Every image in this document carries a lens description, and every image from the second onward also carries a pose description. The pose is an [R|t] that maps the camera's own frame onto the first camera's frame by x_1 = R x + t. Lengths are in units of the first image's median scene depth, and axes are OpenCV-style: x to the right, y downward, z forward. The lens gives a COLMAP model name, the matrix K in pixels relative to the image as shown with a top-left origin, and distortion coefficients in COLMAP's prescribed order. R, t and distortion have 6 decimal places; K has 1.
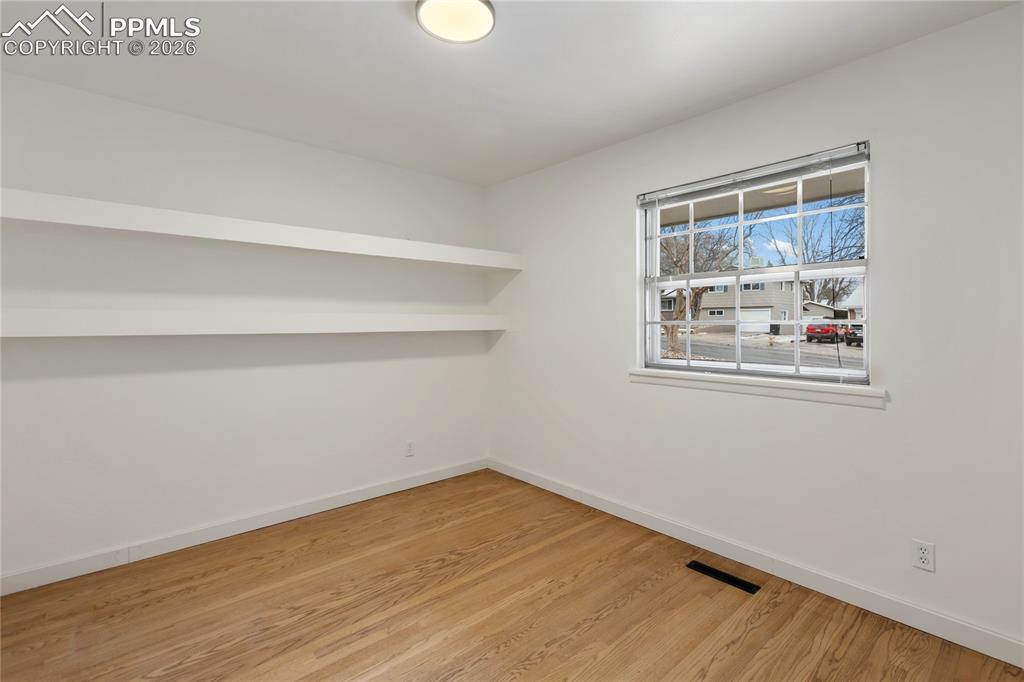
lens RADIAL K [[471.3, 0, 513.4], [0, 471.3, 338.2], [0, 0, 1]] dist [0.002156, -0.000254]
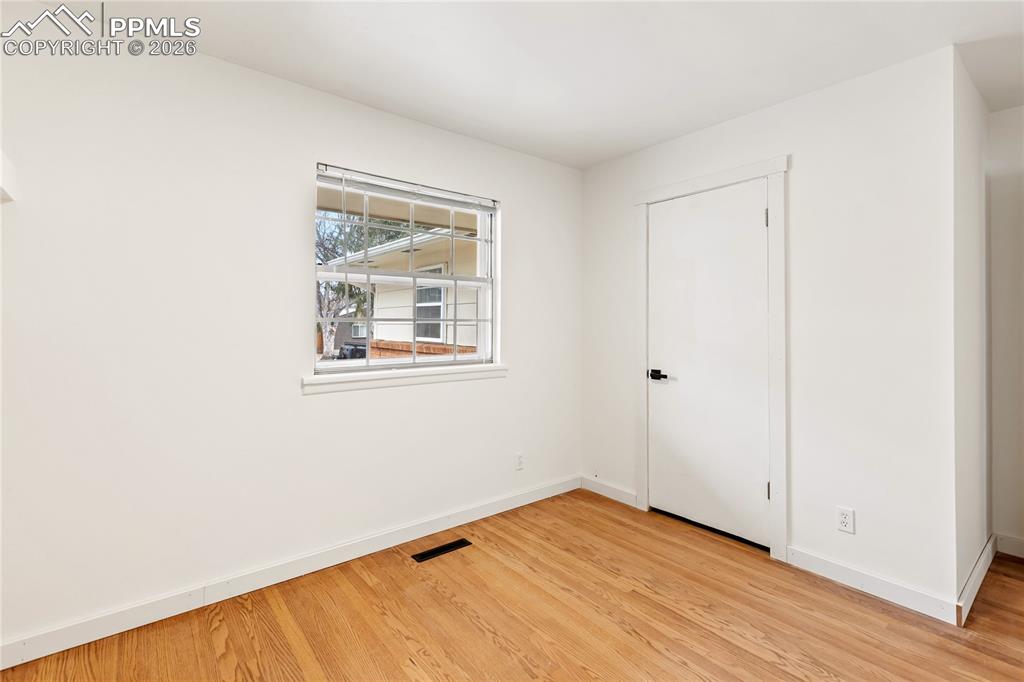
lens RADIAL K [[471.3, 0, 512.3], [0, 471.3, 325.5], [0, 0, 1]] dist [0.002156, -0.000254]
pose [[0.038111, -0.005125, 0.999260, -0.661115], [0.027510, 0.999613, 0.004077, -0.021146], [-0.998895, 0.027334, 0.038237, 0.789827]]
